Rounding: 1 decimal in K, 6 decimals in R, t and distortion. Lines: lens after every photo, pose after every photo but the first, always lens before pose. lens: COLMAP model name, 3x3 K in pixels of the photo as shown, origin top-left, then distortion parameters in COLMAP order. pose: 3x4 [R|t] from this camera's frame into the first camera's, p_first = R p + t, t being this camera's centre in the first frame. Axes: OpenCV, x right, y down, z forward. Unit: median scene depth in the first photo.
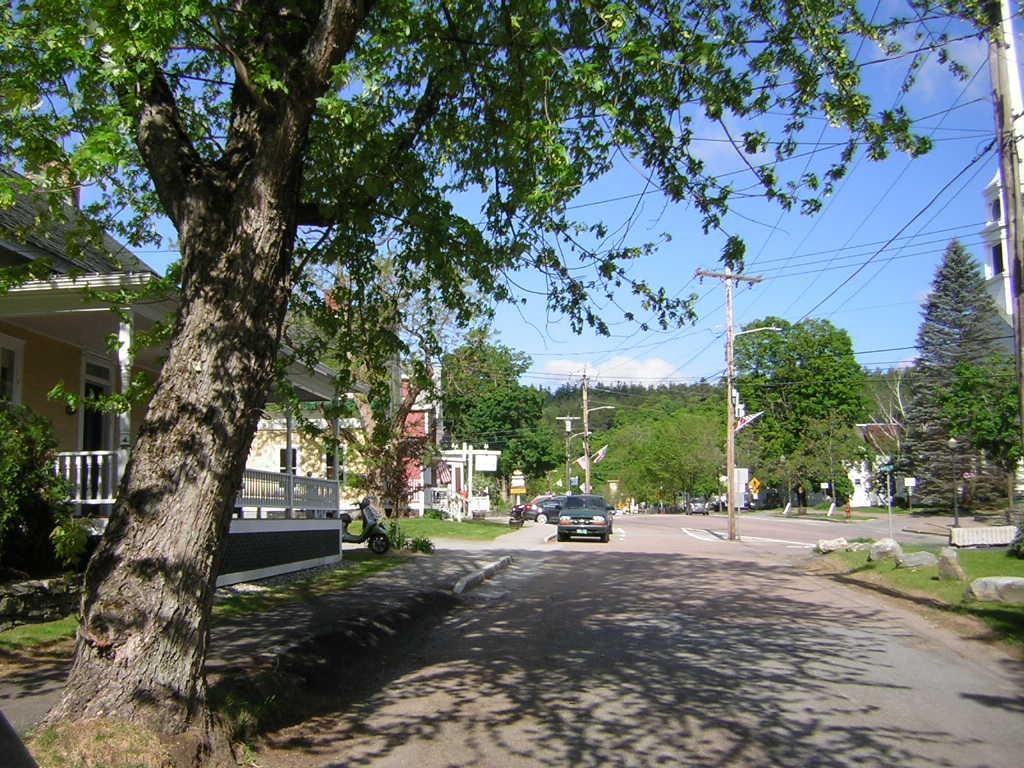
lens RADIAL K [[1194.7, 0, 512.0], [0, 1194.7, 384.0], [0, 0, 1]] dist [-0.084258, 0.006951]
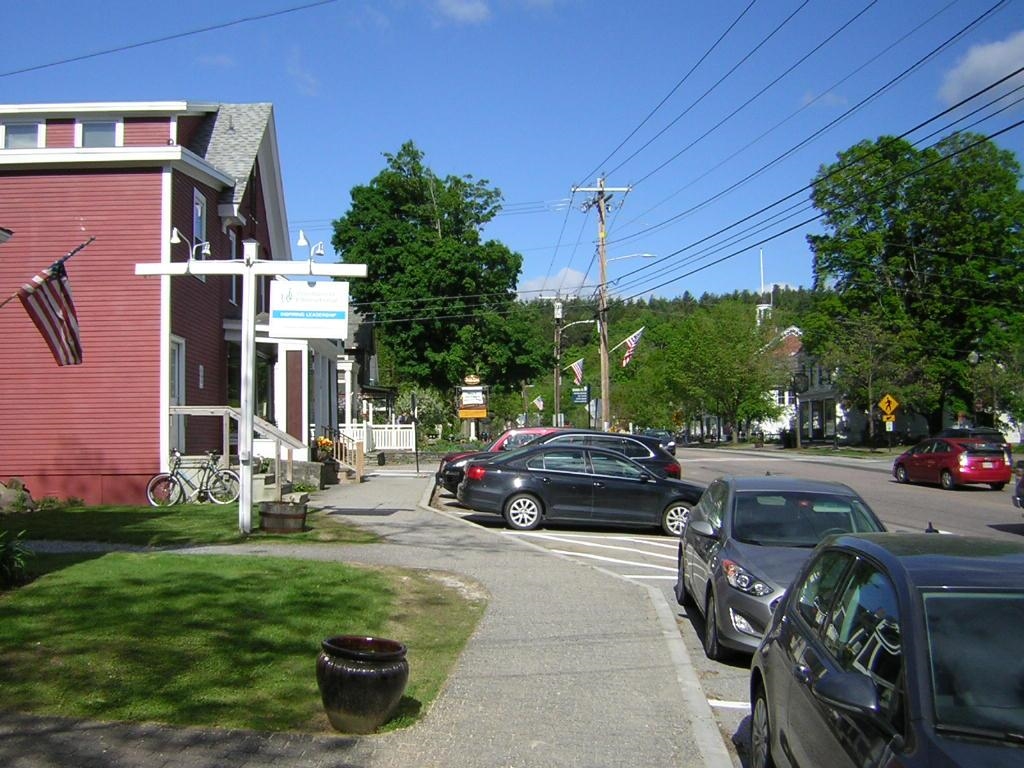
lens RADIAL K [[1194.7, 0, 512.0], [0, 1194.7, 384.0], [0, 0, 1]] dist [-0.084258, 0.006951]
pose [[0.999665, 0.007156, 0.024869, 0.008424], [-0.008791, 0.997762, 0.066286, 0.035374], [-0.024339, -0.066482, 0.997491, 0.406987]]
